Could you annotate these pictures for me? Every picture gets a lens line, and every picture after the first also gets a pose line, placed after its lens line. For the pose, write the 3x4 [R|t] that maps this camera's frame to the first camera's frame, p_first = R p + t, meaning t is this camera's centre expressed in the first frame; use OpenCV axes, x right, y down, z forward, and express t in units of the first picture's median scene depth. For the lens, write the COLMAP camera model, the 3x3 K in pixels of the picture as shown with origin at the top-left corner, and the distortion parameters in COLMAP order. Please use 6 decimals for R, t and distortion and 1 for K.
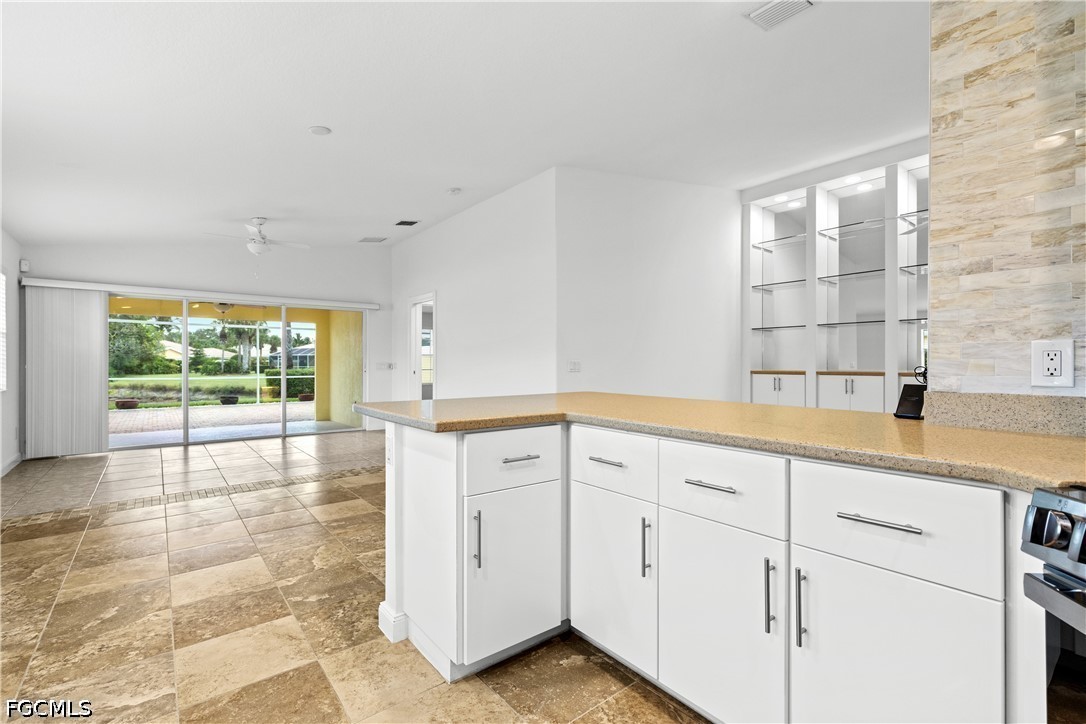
lens RADIAL K [[497.8, 0, 544.2], [0, 497.8, 363.1], [0, 0, 1]] dist [0.004115, 0.000325]
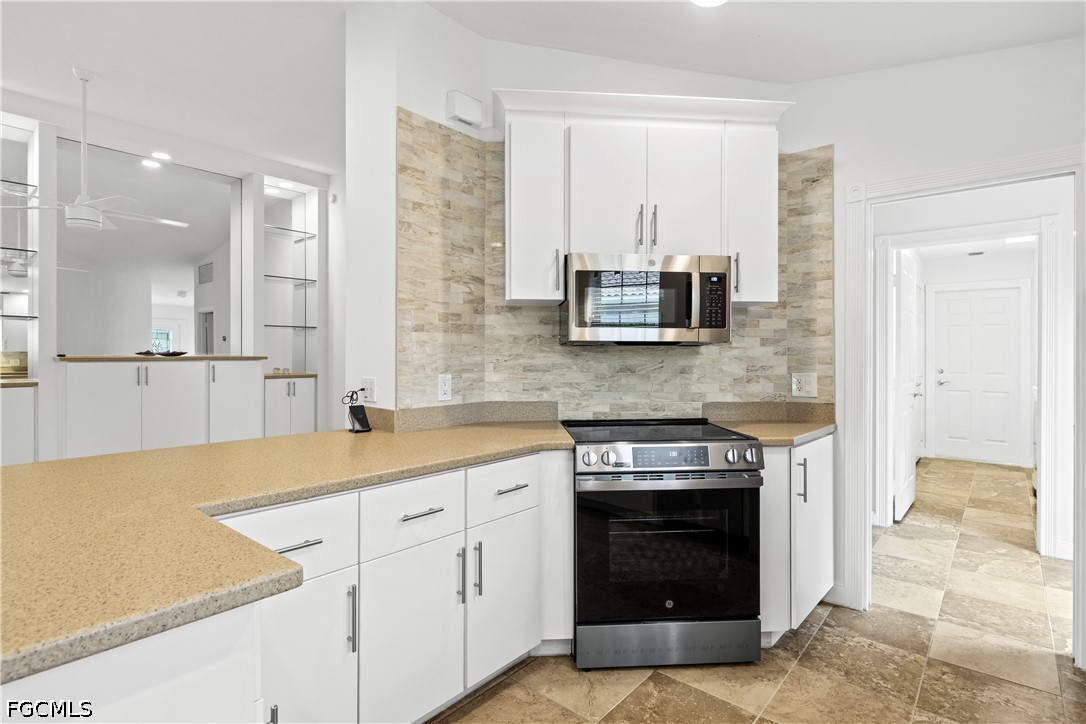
lens RADIAL K [[550.7, 0, 545.2], [0, 550.7, 355.3], [0, 0, 1]] dist [0.001089, 0.000112]
pose [[-0.203008, -0.005318, 0.979163, -0.965755], [-0.001759, 0.999986, 0.005066, -0.121681], [-0.979175, -0.000694, -0.203014, 1.015923]]
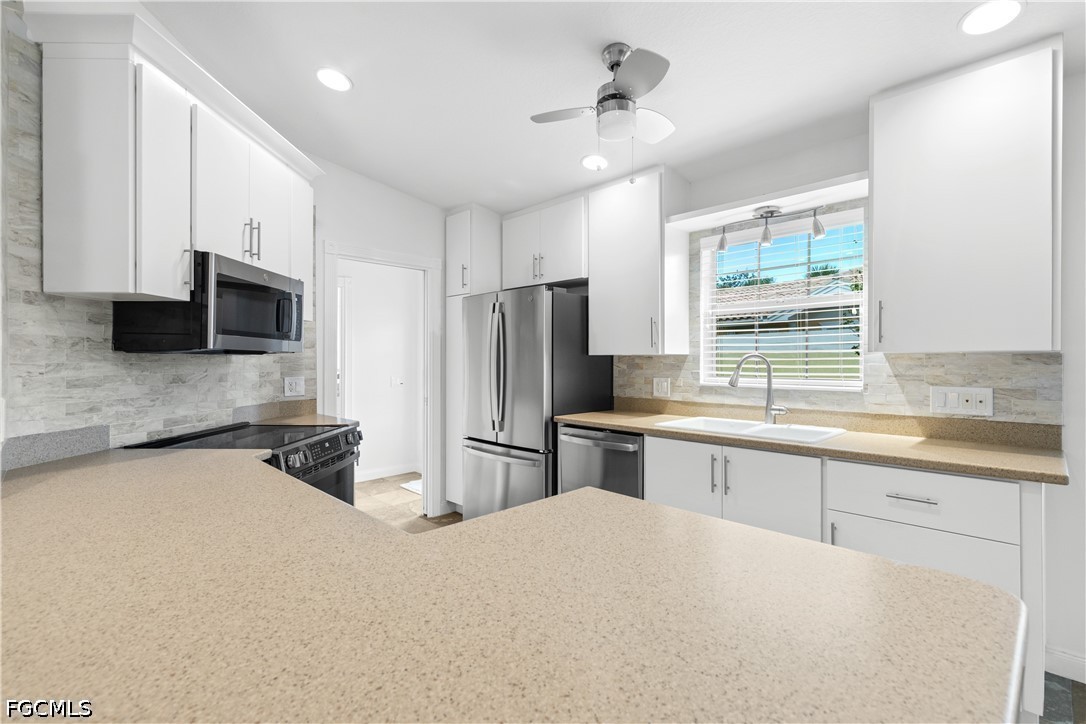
lens RADIAL K [[497.8, 0, 543.4], [0, 497.8, 360.5], [0, 0, 1]] dist [0.004115, 0.000325]
pose [[-0.993396, 0.001507, -0.114722, -0.062205], [0.001711, 0.999997, -0.001682, -0.119504], [0.114719, -0.001867, -0.993396, 2.114435]]
